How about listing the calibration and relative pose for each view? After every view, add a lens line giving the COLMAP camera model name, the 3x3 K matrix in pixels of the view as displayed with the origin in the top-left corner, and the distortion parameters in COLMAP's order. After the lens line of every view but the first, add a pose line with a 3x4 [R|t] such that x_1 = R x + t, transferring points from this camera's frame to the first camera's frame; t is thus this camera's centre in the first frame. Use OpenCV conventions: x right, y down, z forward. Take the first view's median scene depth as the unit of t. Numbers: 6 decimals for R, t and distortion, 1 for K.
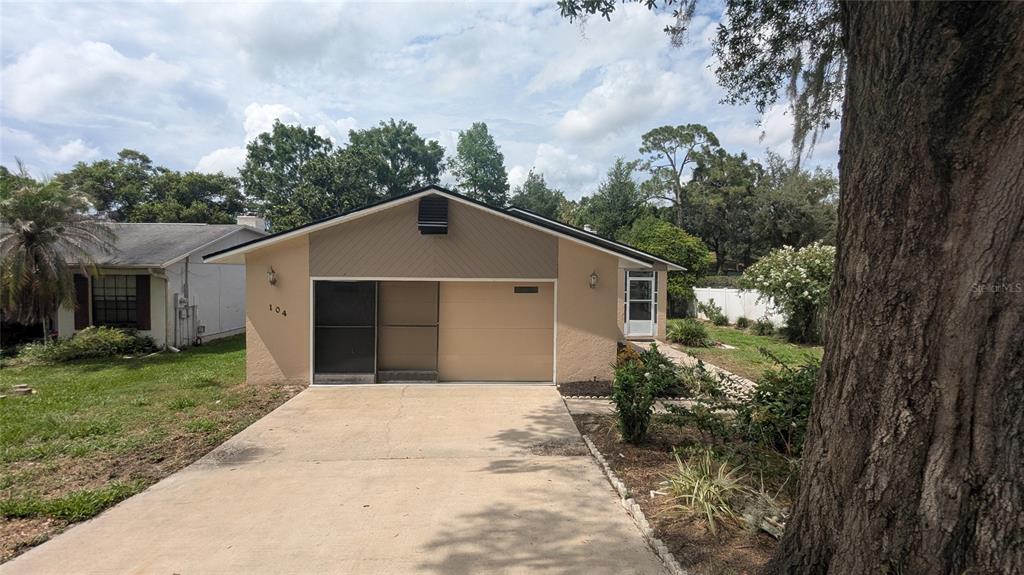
lens RADIAL K [[484.1, 0, 512.0], [0, 484.1, 287.5], [0, 0, 1]] dist [-0.000478, 0.000138]
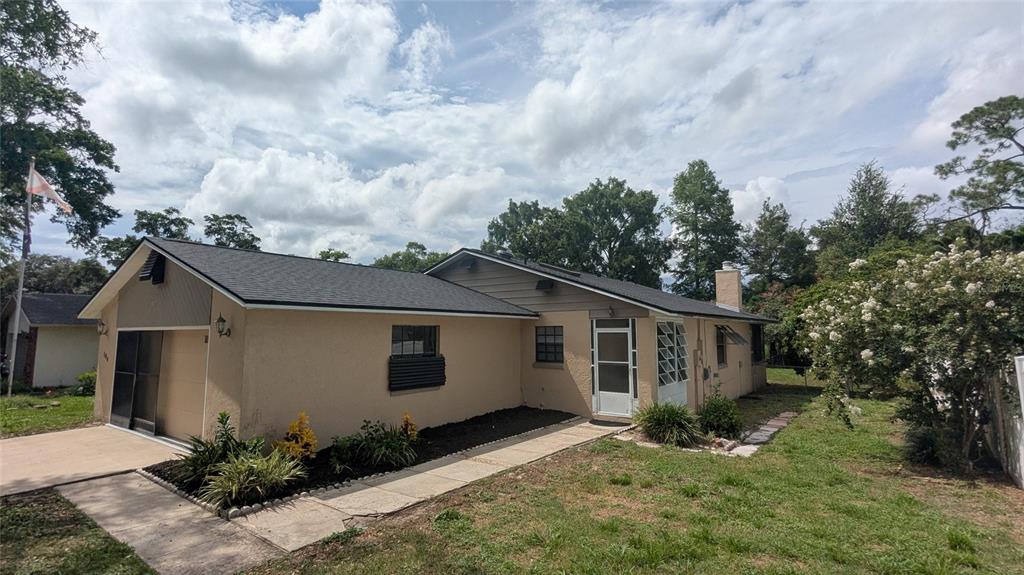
lens RADIAL K [[484.1, 0, 512.0], [0, 484.1, 287.5], [0, 0, 1]] dist [-0.000478, 0.000138]
pose [[0.783301, -0.071049, -0.617569, 0.218377], [-0.009313, 0.991995, -0.125937, 0.003584], [0.621573, 0.104398, 0.776369, 0.141155]]
